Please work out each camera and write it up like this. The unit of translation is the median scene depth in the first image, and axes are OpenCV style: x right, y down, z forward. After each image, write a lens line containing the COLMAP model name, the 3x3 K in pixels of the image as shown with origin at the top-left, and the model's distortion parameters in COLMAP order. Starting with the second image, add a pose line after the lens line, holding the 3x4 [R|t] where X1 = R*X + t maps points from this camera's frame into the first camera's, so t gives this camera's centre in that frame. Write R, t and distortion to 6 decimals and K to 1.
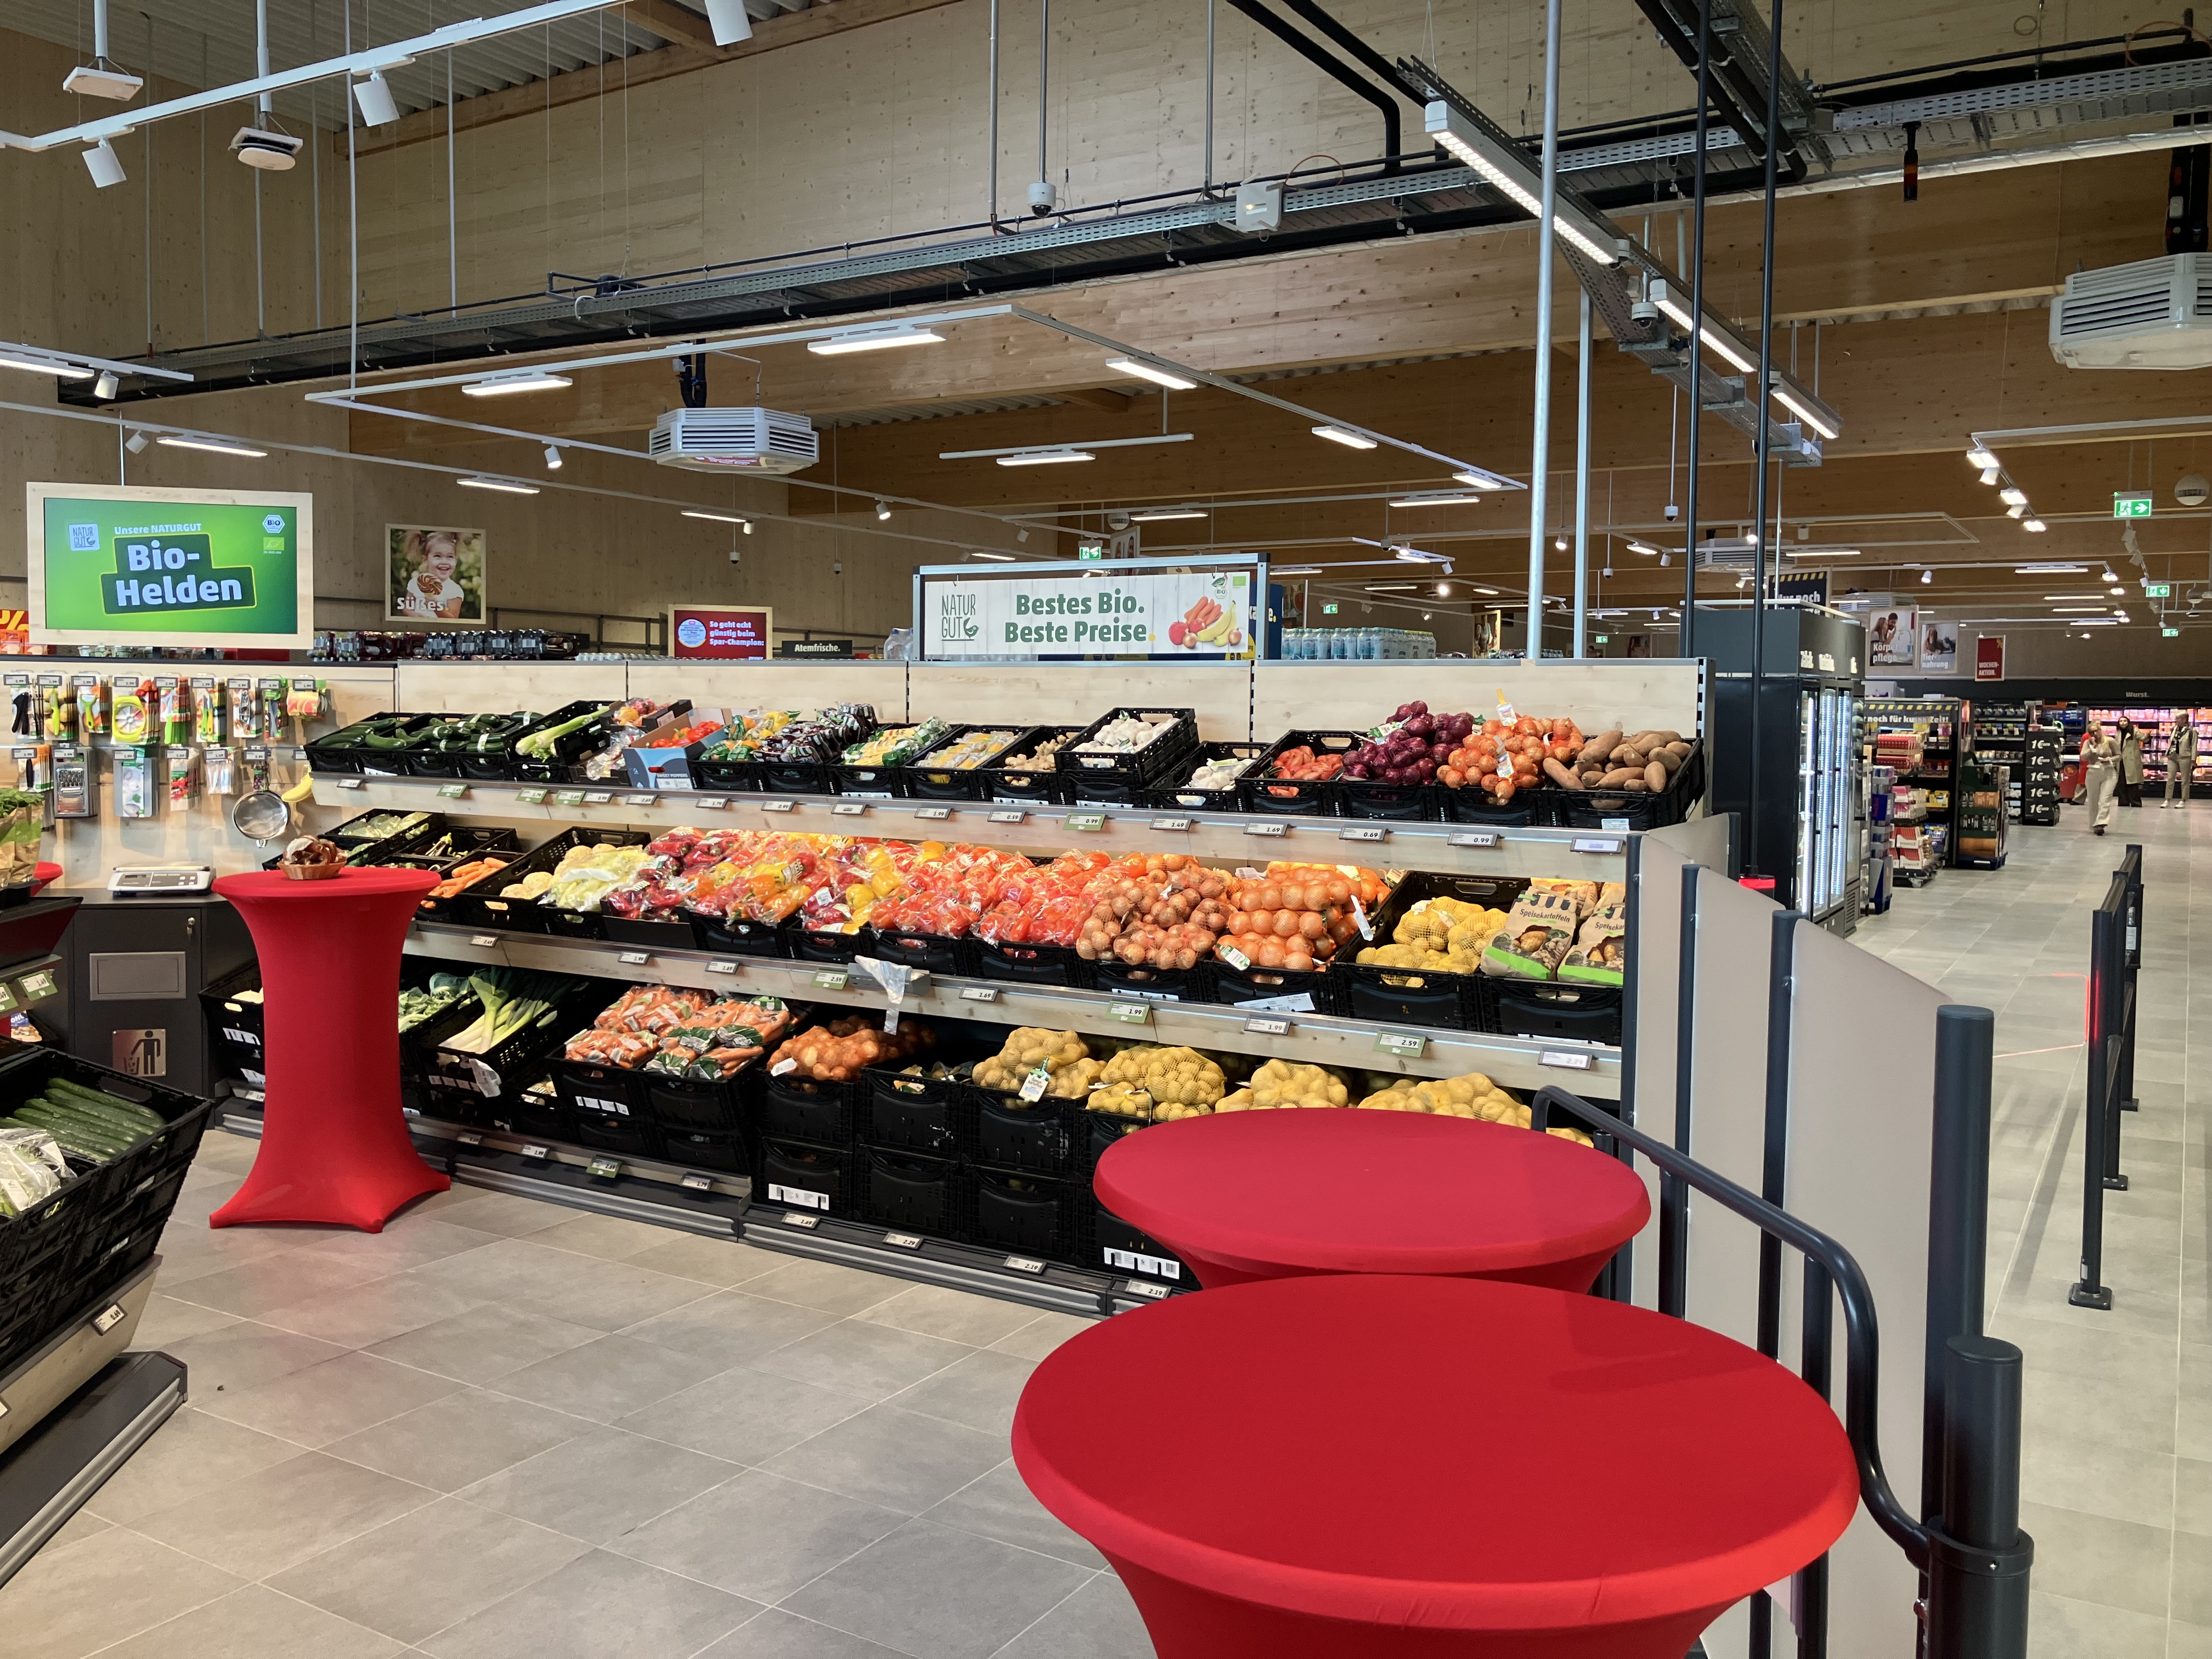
lens RADIAL K [[1820.8, 0, 1086.0], [0, 1820.8, 818.0], [0, 0, 1]] dist [0.032660, -0.032997]
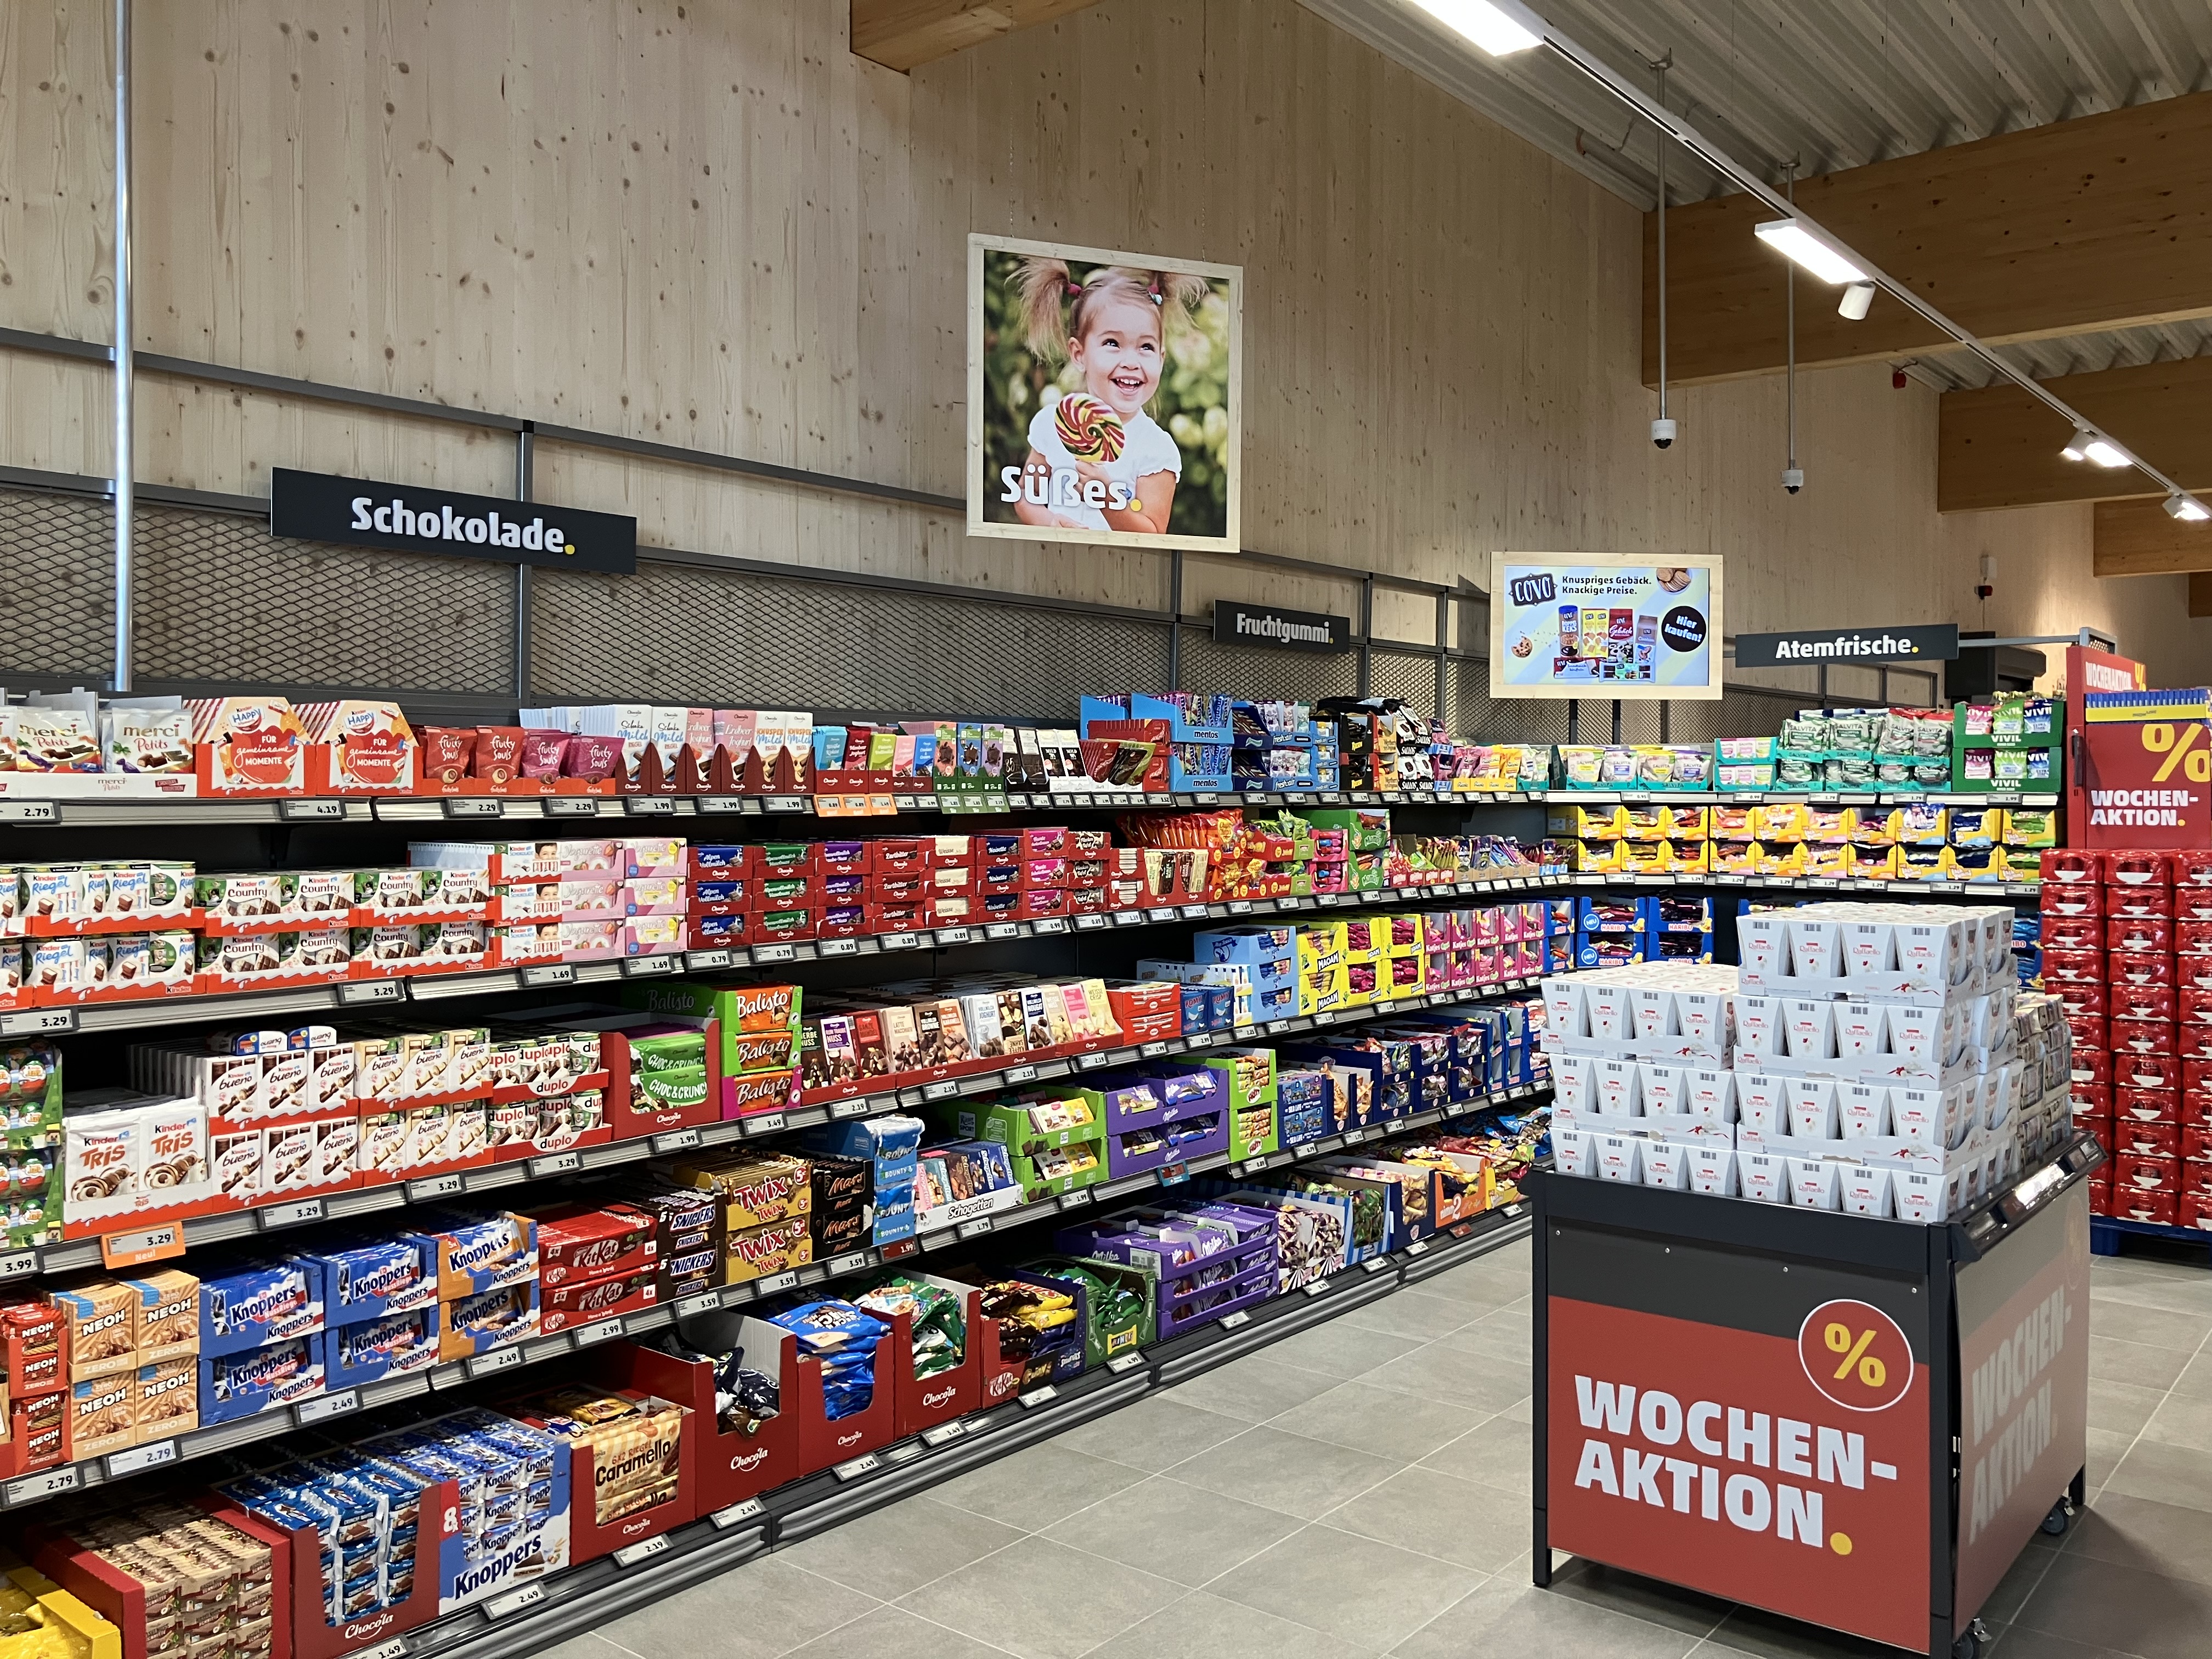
lens RADIAL K [[1820.8, 0, 1100.5], [0, 1820.8, 828.0], [0, 0, 1]] dist [0.032660, -0.032997]
pose [[0.993299, -0.007781, -0.115311, -0.318898], [0.003134, 0.999178, -0.040428, -0.043340], [0.115530, 0.039796, 0.992506, 0.677998]]
